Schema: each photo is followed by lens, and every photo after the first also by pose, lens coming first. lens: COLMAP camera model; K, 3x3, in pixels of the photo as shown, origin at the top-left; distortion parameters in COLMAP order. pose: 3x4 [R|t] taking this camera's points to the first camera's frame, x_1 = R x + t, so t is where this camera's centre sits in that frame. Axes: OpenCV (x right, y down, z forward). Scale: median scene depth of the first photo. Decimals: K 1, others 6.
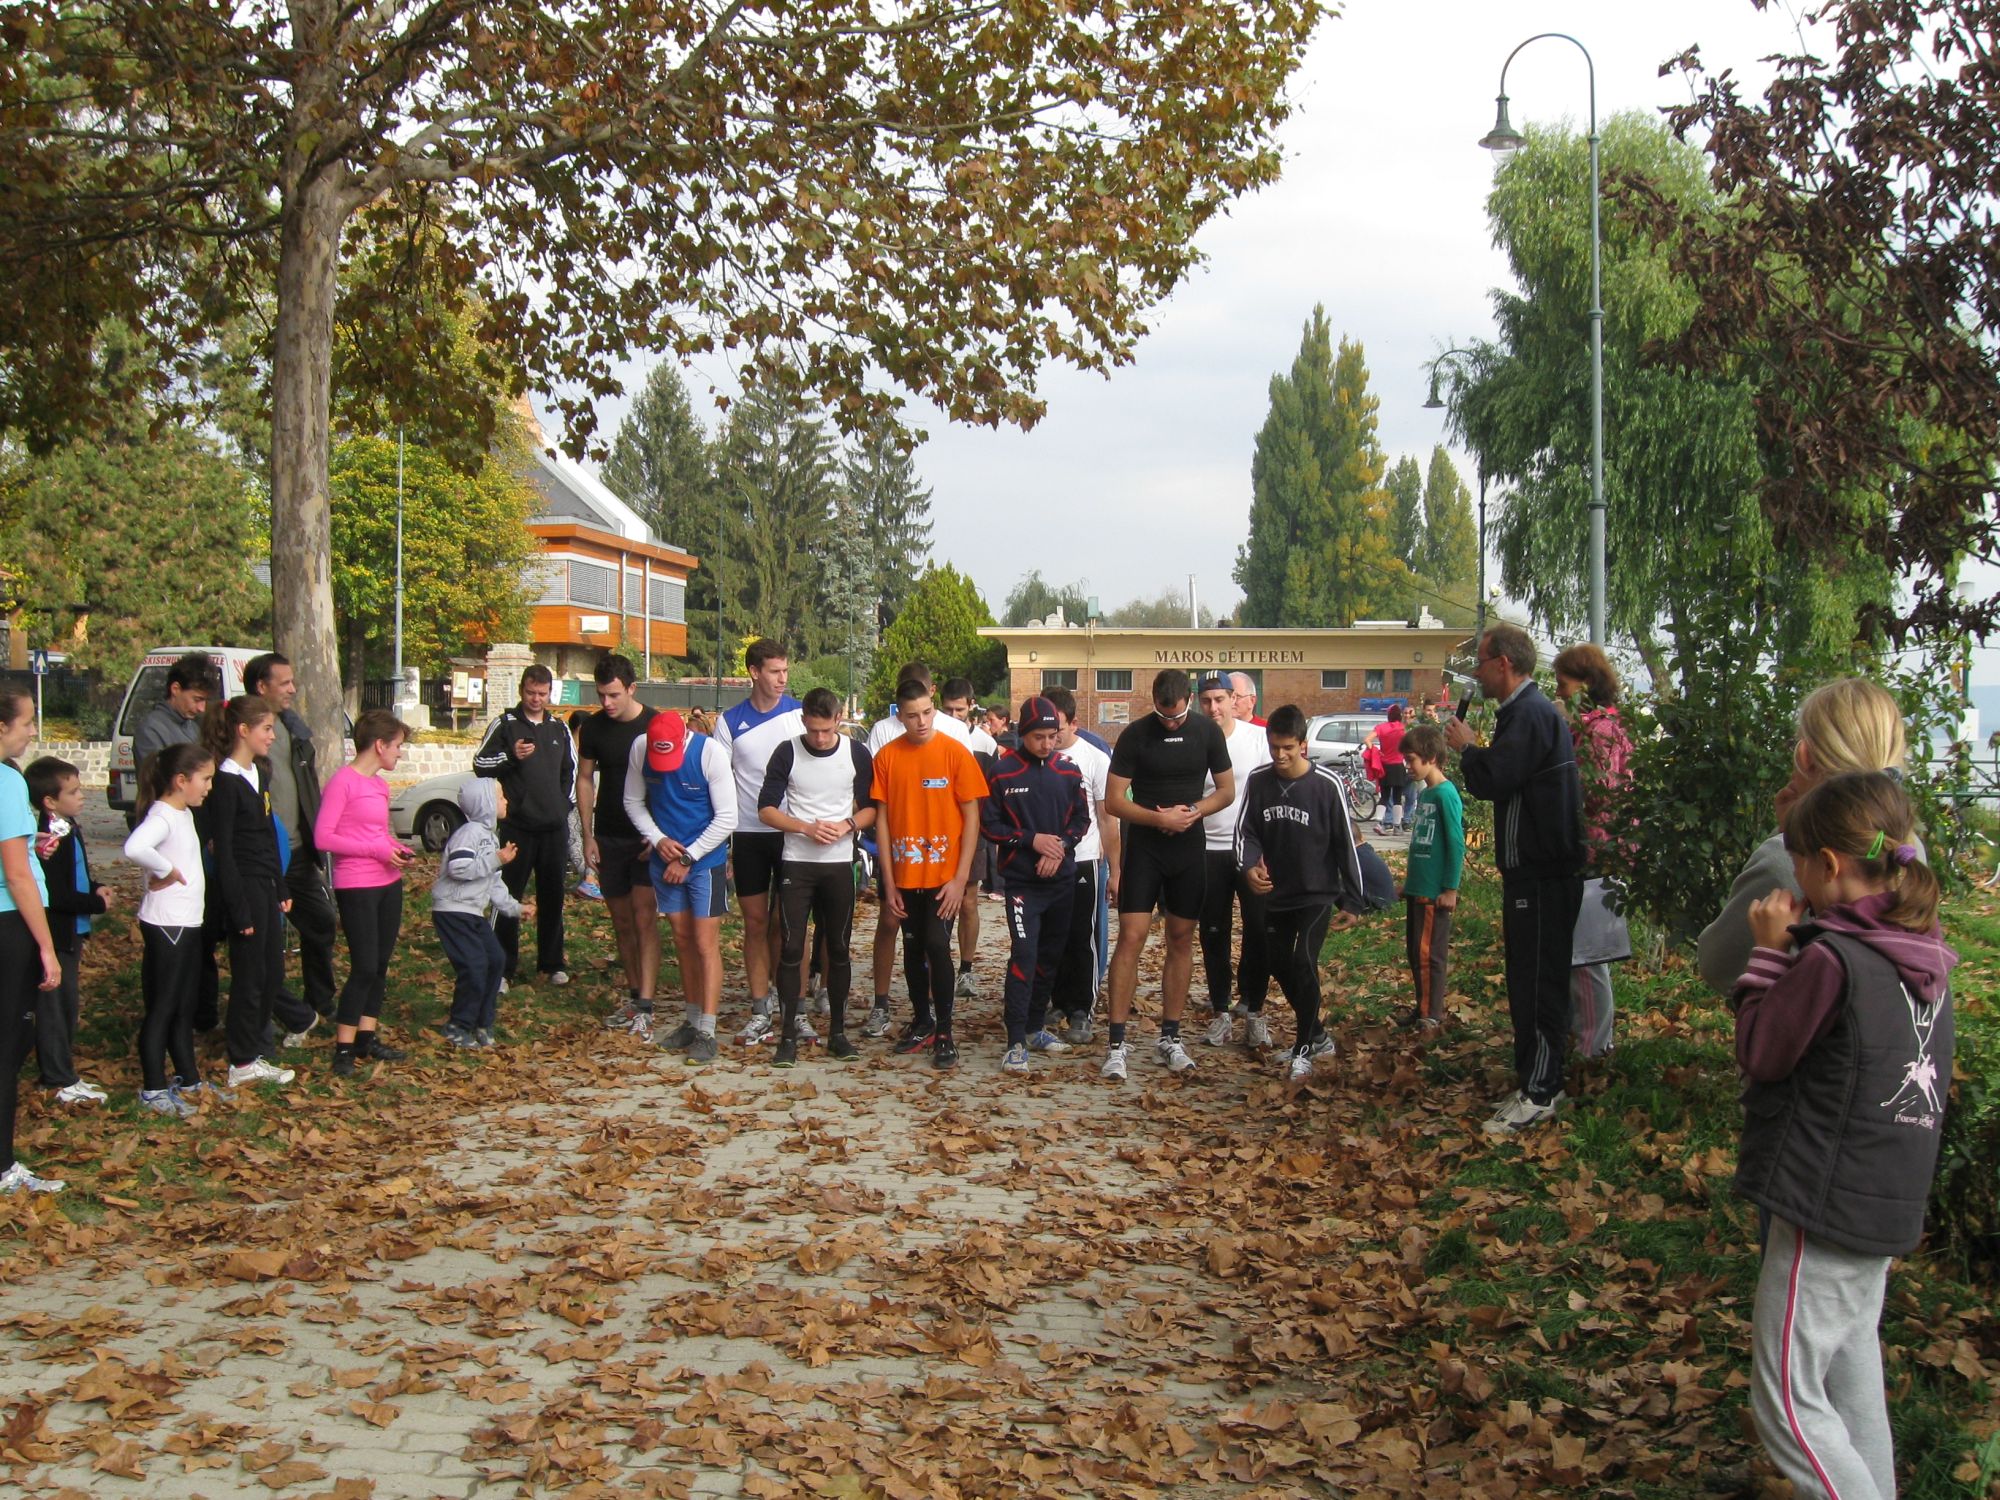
lens RADIAL K [[2044.0, 0, 1013.5], [0, 2044.0, 754.1], [0, 0, 1]] dist [-0.117743, 0.000000]
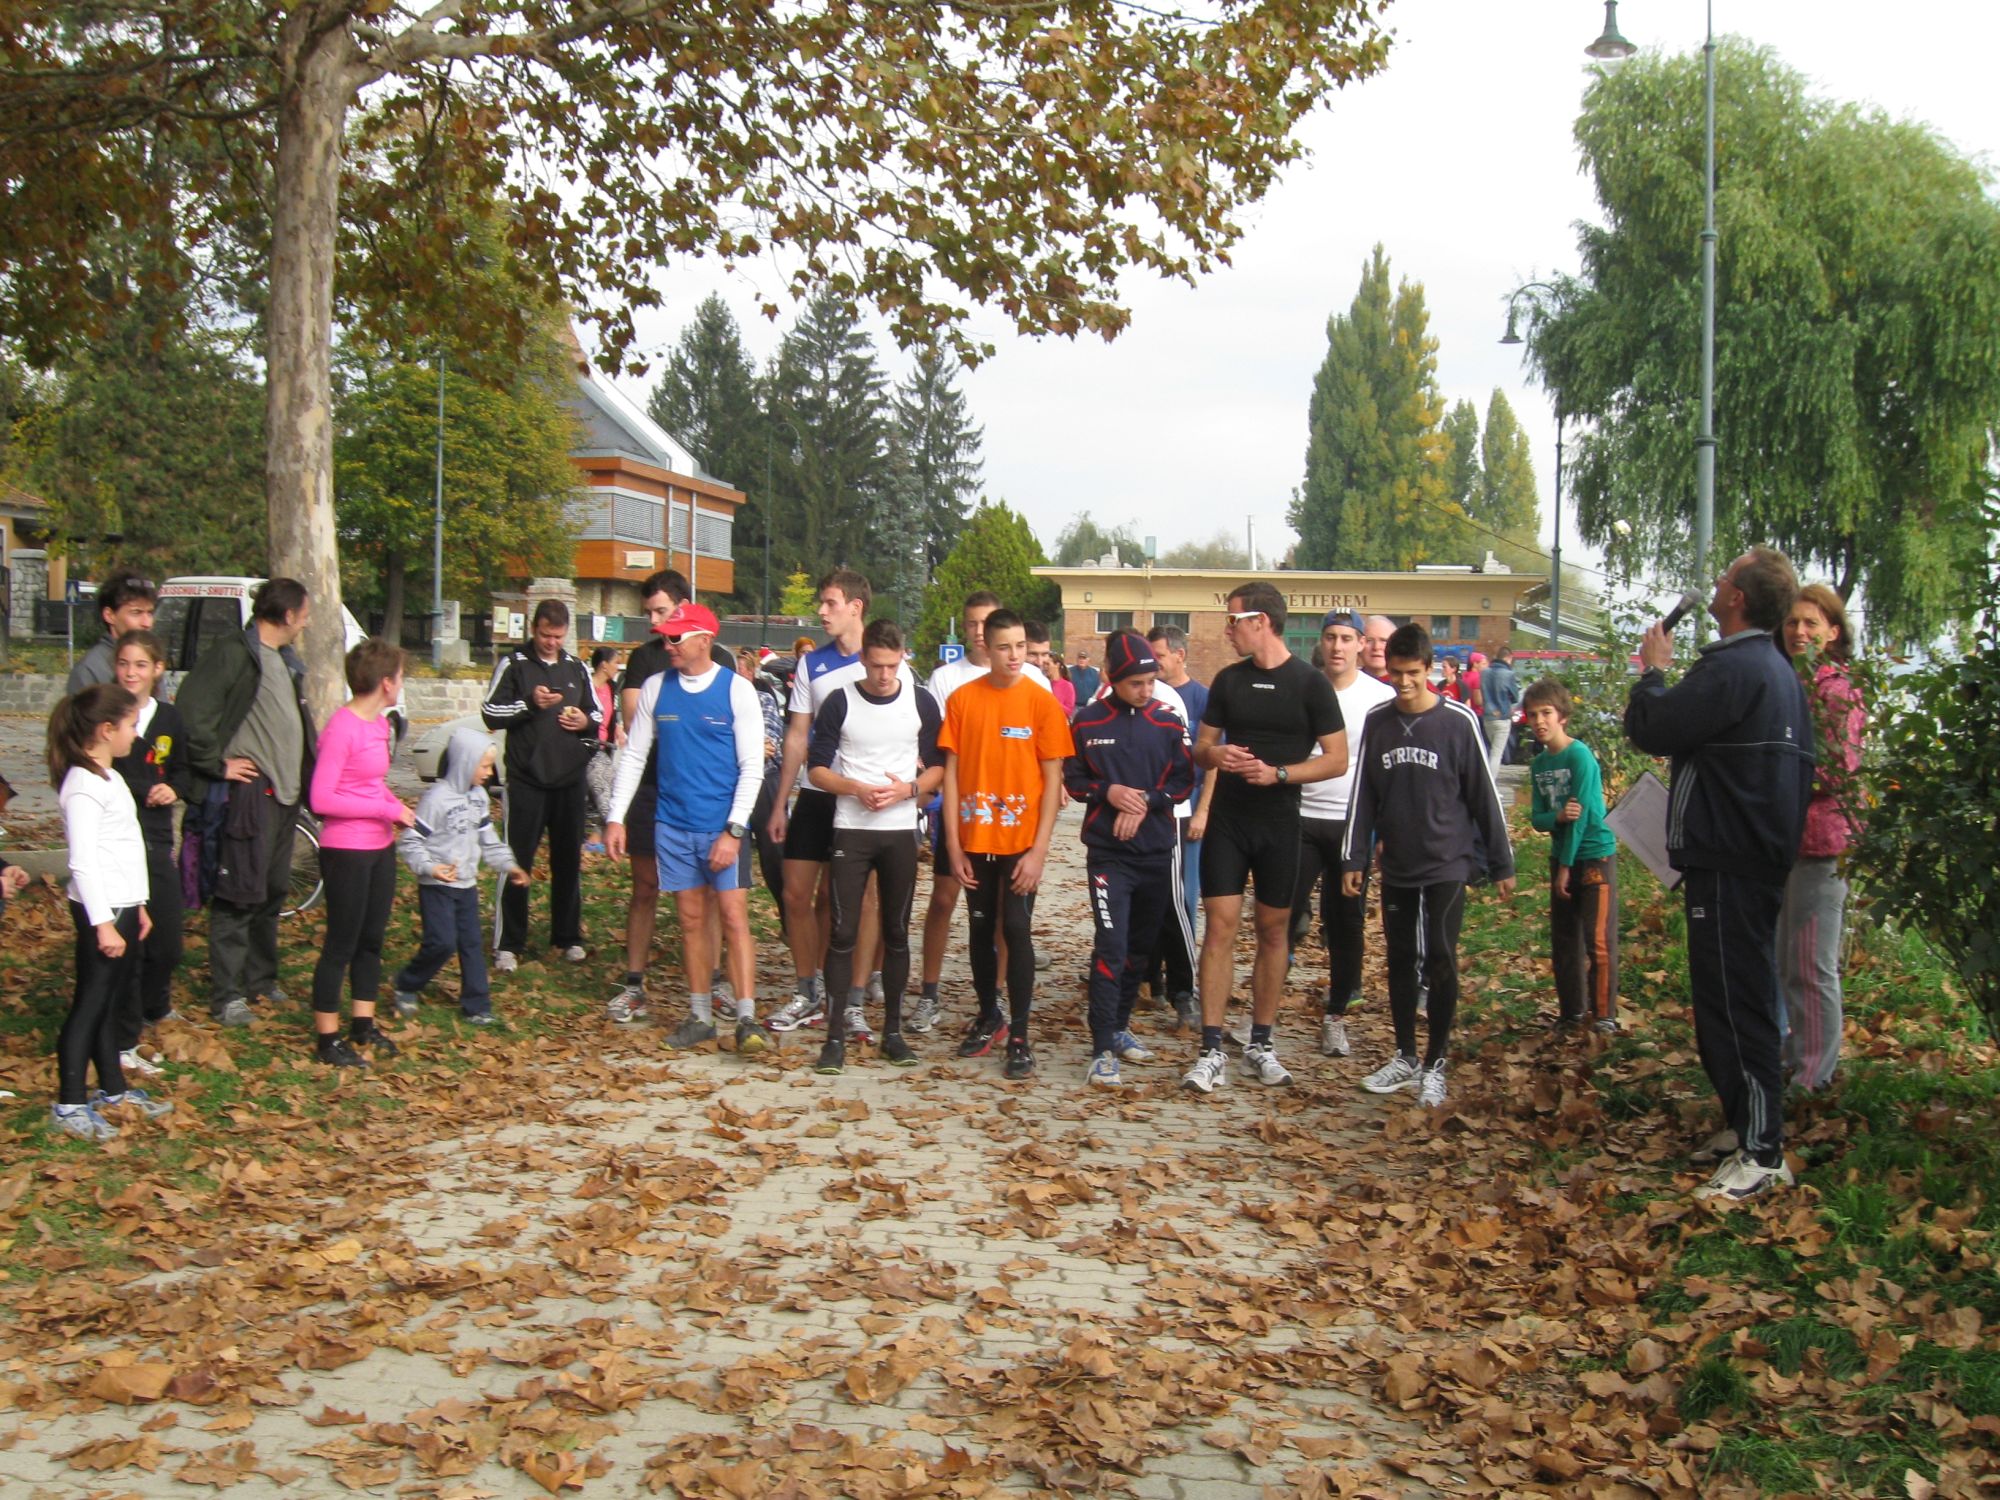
lens RADIAL K [[2044.0, 0, 993.2], [0, 2044.0, 748.0], [0, 0, 1]] dist [-0.117743, 0.000000]
pose [[0.999383, 0.014114, -0.032158, -0.013170], [-0.013285, 0.999577, 0.025864, -0.003254], [0.032509, -0.025421, 0.999148, 0.108163]]
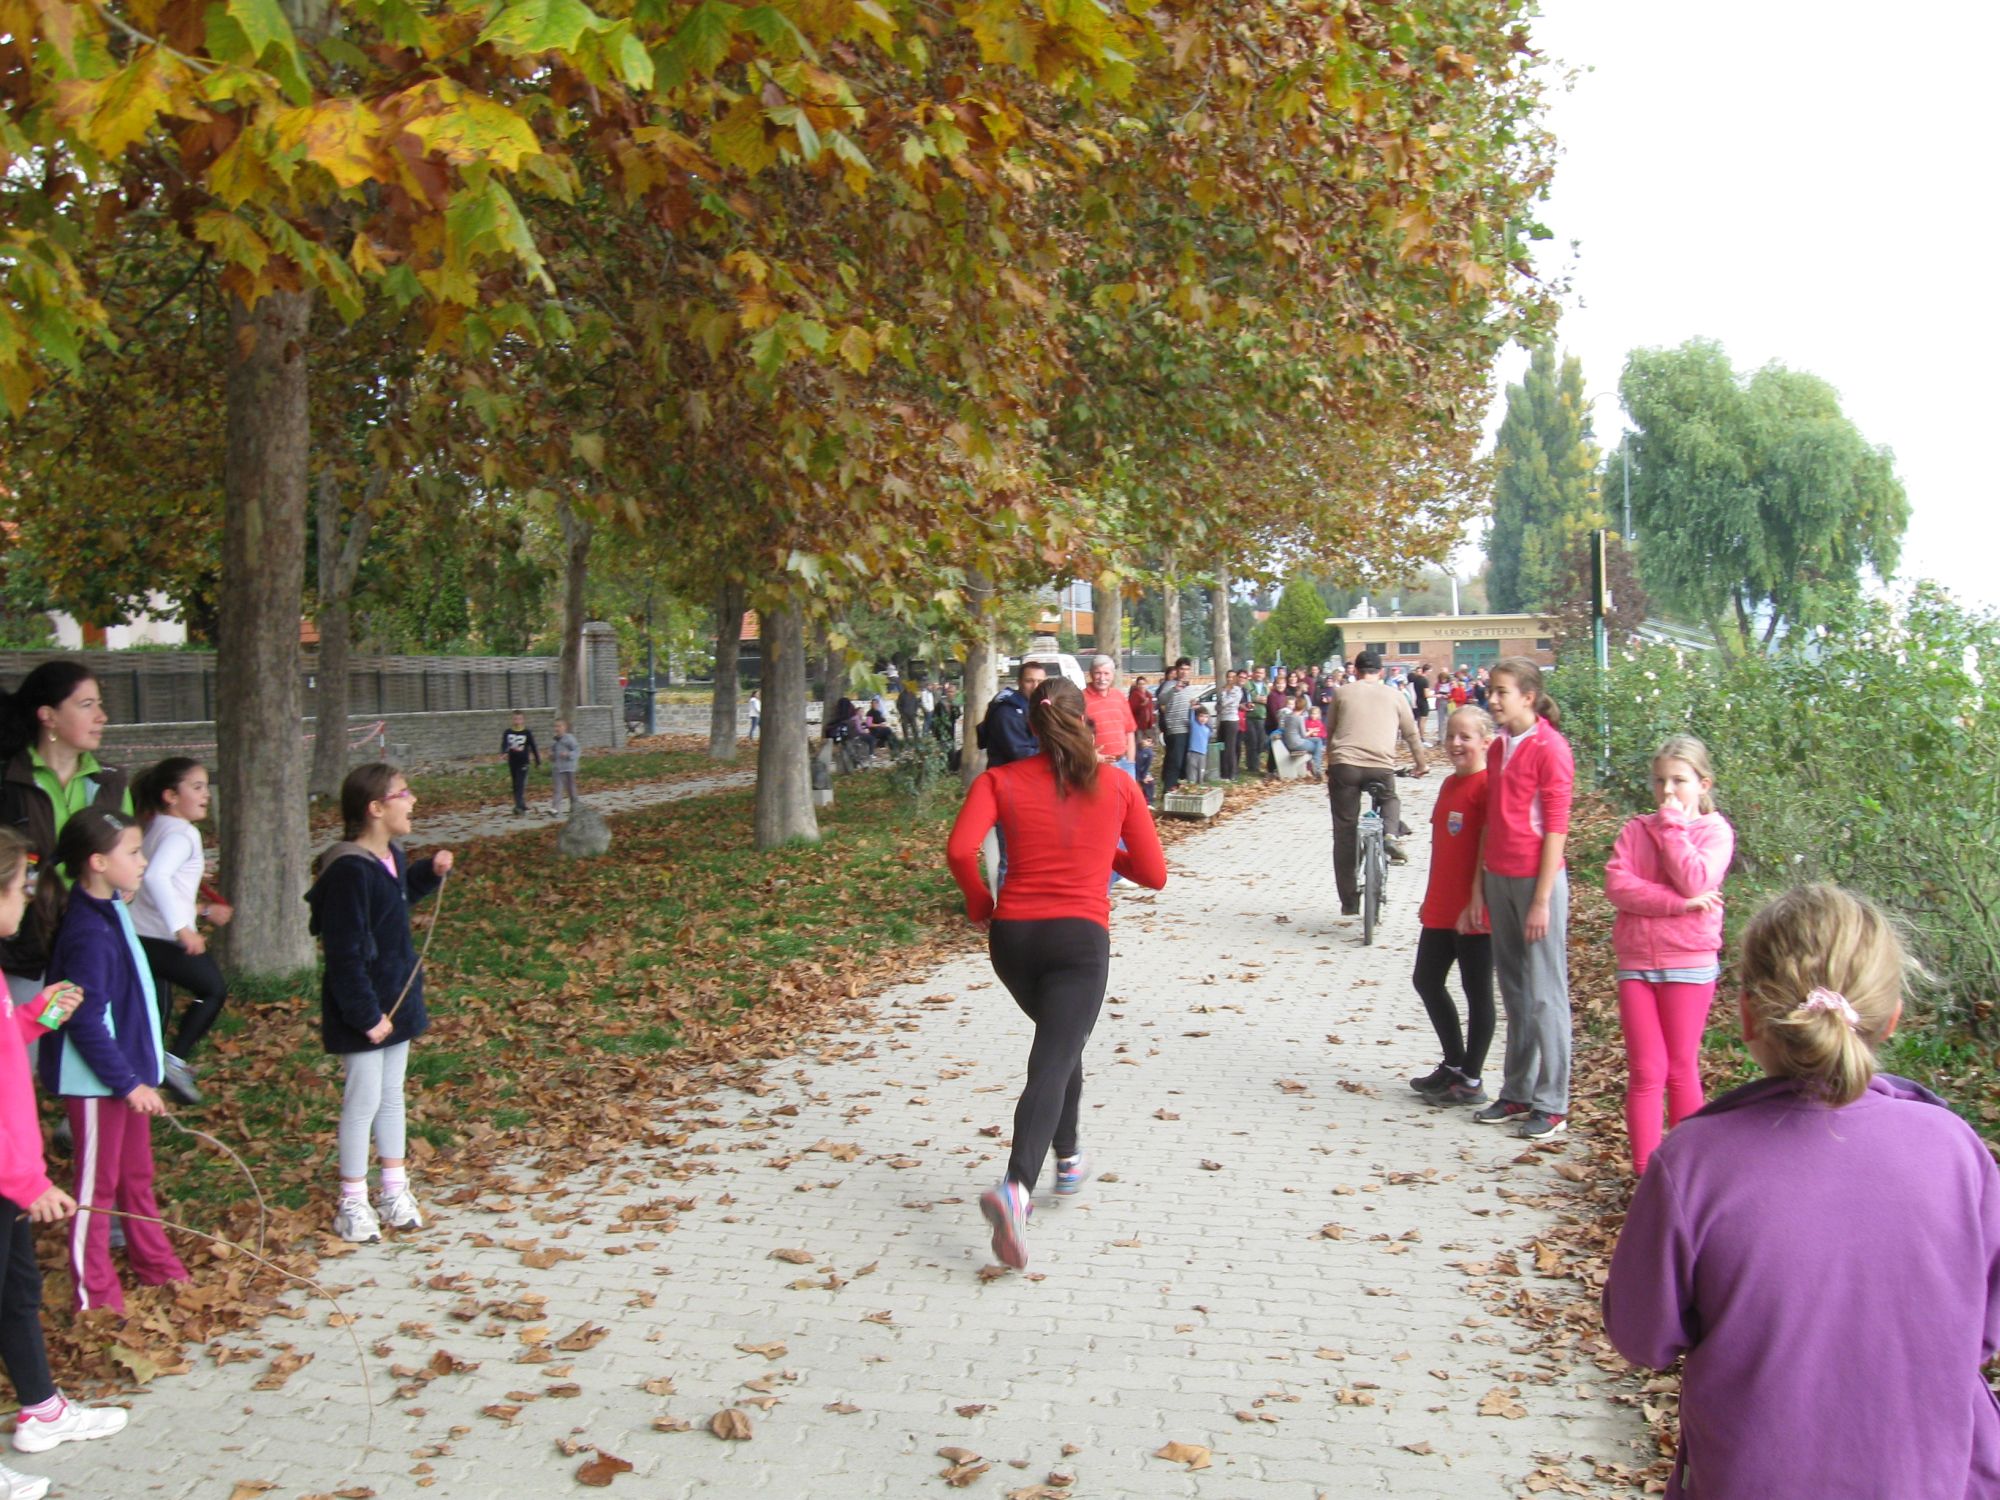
lens RADIAL K [[2044.0, 0, 1003.7], [0, 2044.0, 750.4], [0, 0, 1]] dist [-0.117743, 0.000000]
pose [[0.991983, -0.022621, -0.124332, -0.301327], [0.025503, 0.999441, 0.021633, 0.011628], [0.123773, -0.024630, 0.992005, -2.780635]]
